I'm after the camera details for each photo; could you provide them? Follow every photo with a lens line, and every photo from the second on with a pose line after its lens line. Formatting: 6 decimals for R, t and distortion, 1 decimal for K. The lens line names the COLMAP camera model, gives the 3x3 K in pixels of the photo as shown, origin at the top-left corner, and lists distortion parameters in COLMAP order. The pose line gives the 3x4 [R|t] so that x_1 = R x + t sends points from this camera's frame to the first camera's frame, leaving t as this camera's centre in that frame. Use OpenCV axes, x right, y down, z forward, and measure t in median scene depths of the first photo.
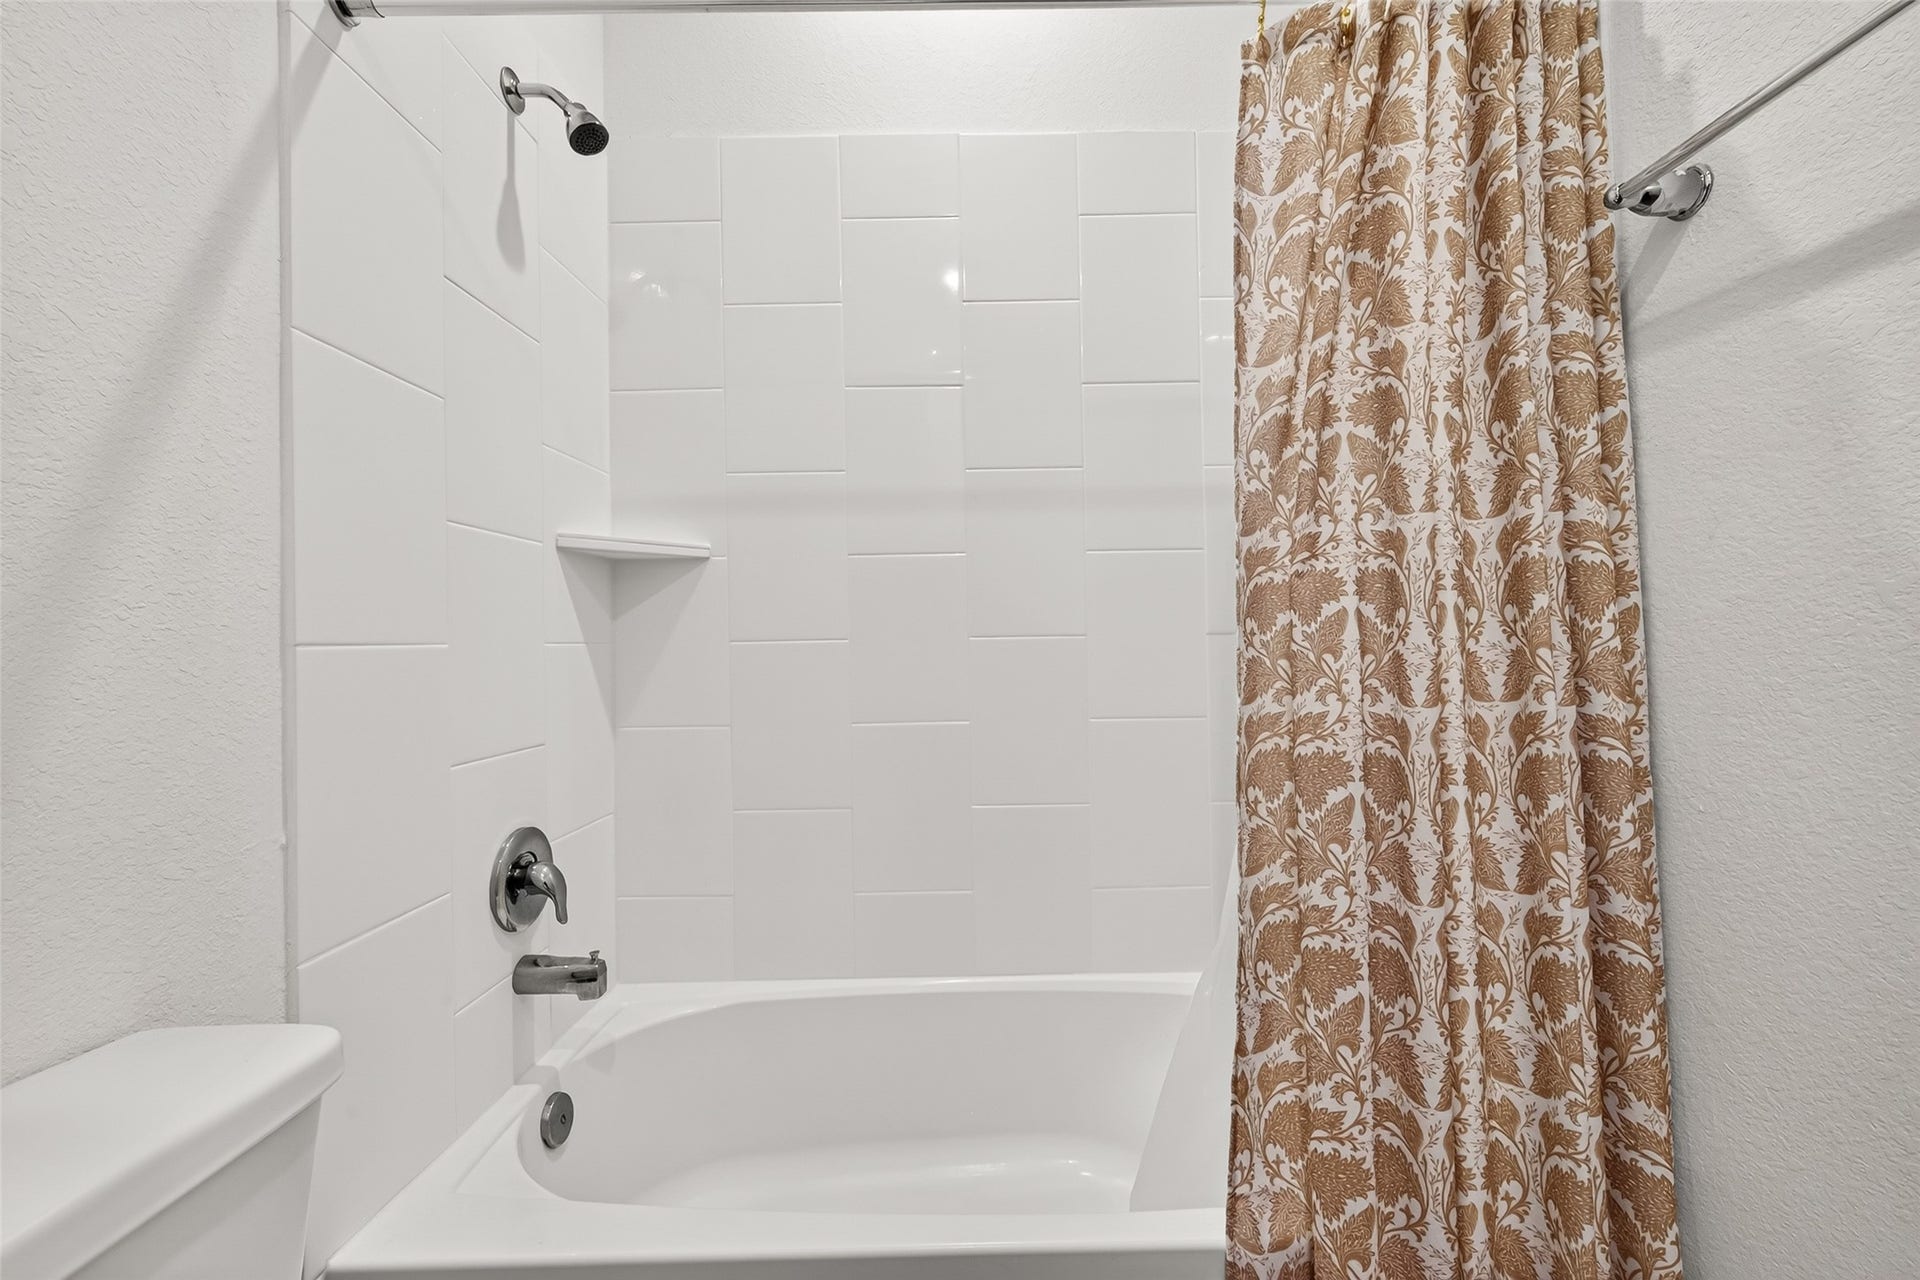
lens RADIAL K [[752.8, 0, 971.6], [0, 752.8, 653.0], [0, 0, 1]] dist [-0.003180, 0.001979]
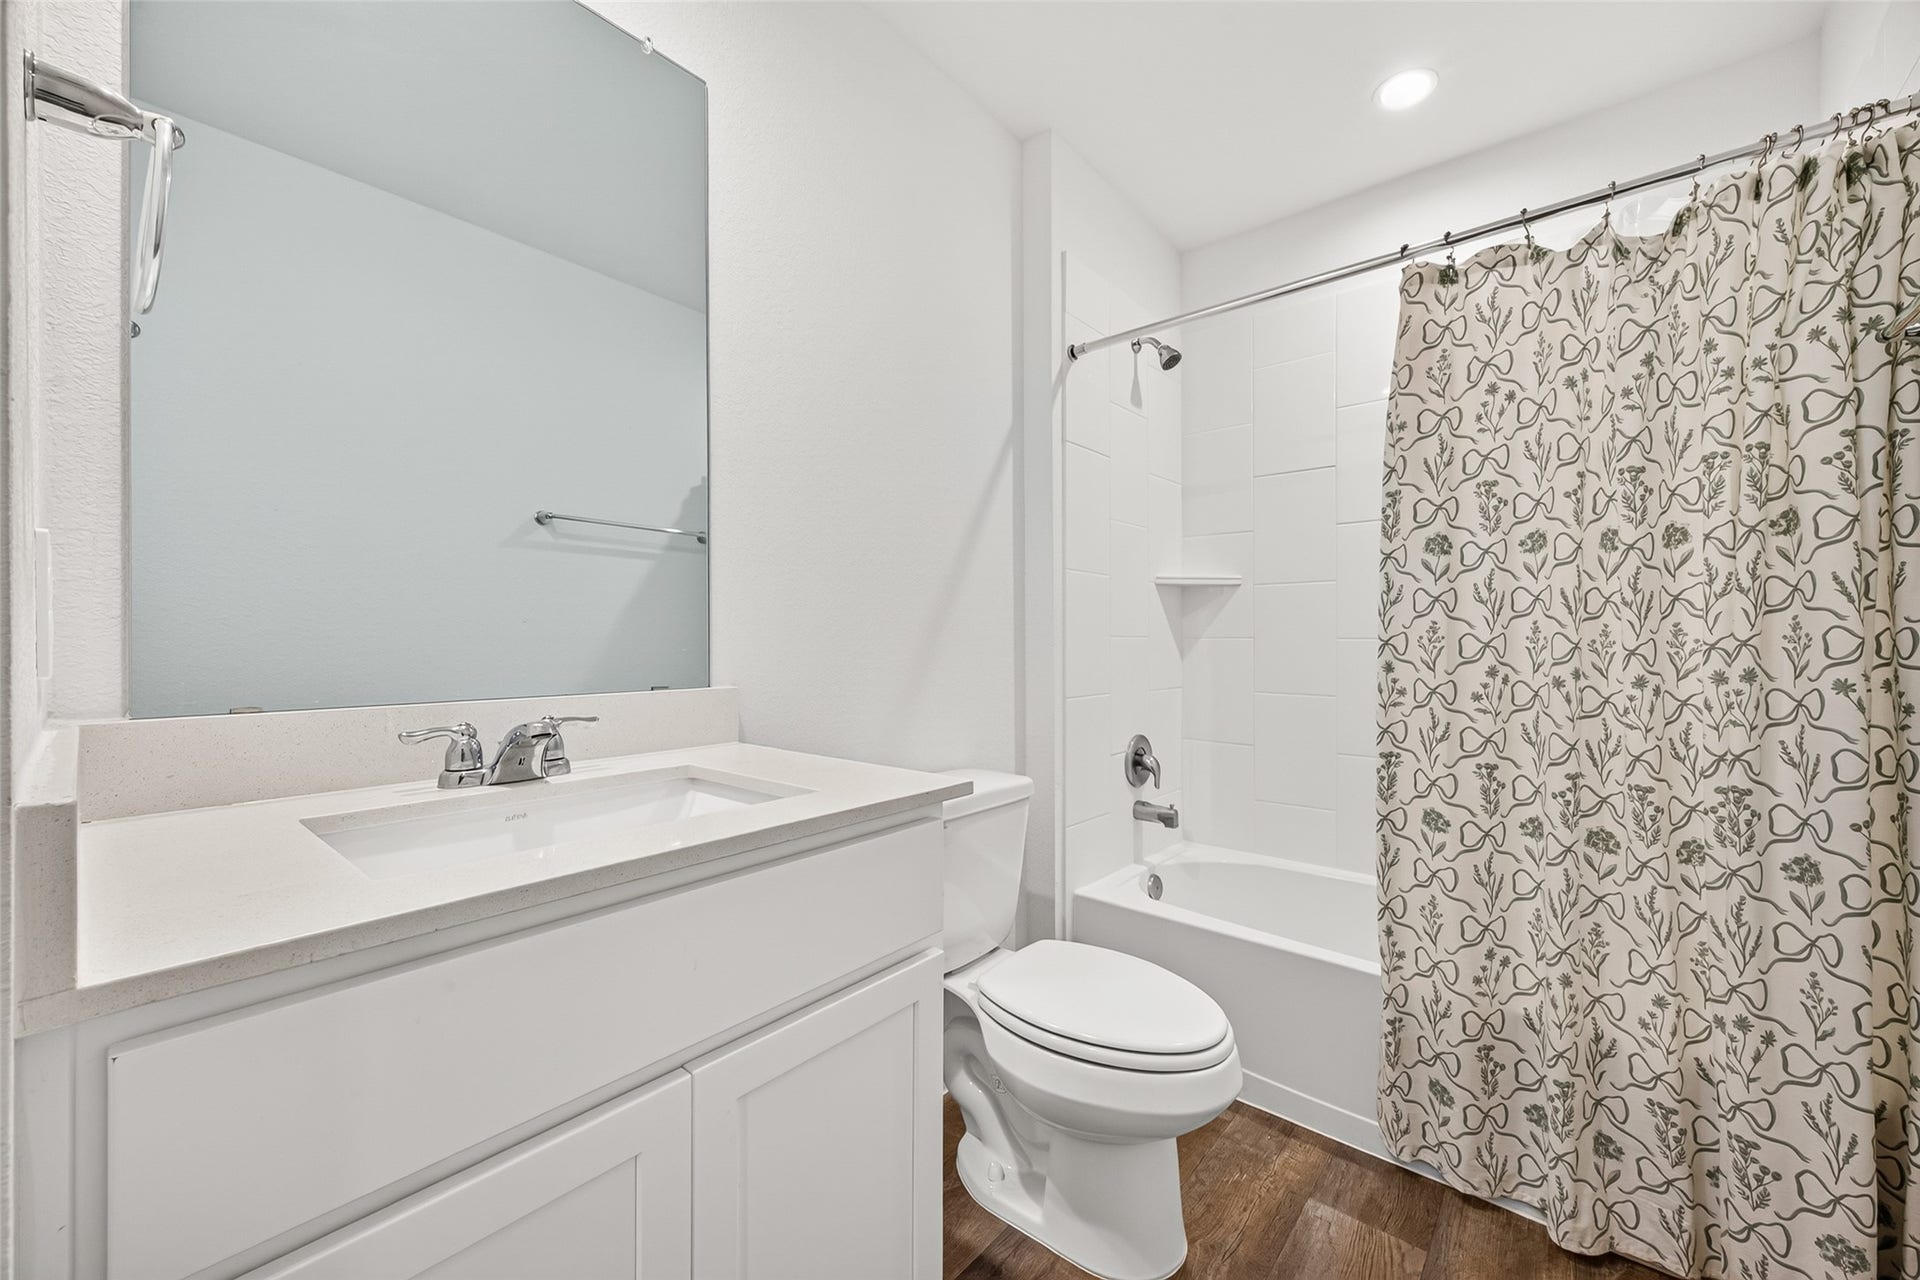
lens RADIAL K [[752.8, 0, 960.8], [0, 752.8, 636.8], [0, 0, 1]] dist [-0.003180, 0.001979]
pose [[0.749440, 0.003830, -0.662061, 0.320230], [-0.003815, 0.999992, 0.001467, -0.015662], [0.662061, 0.001426, 0.749449, -0.713692]]
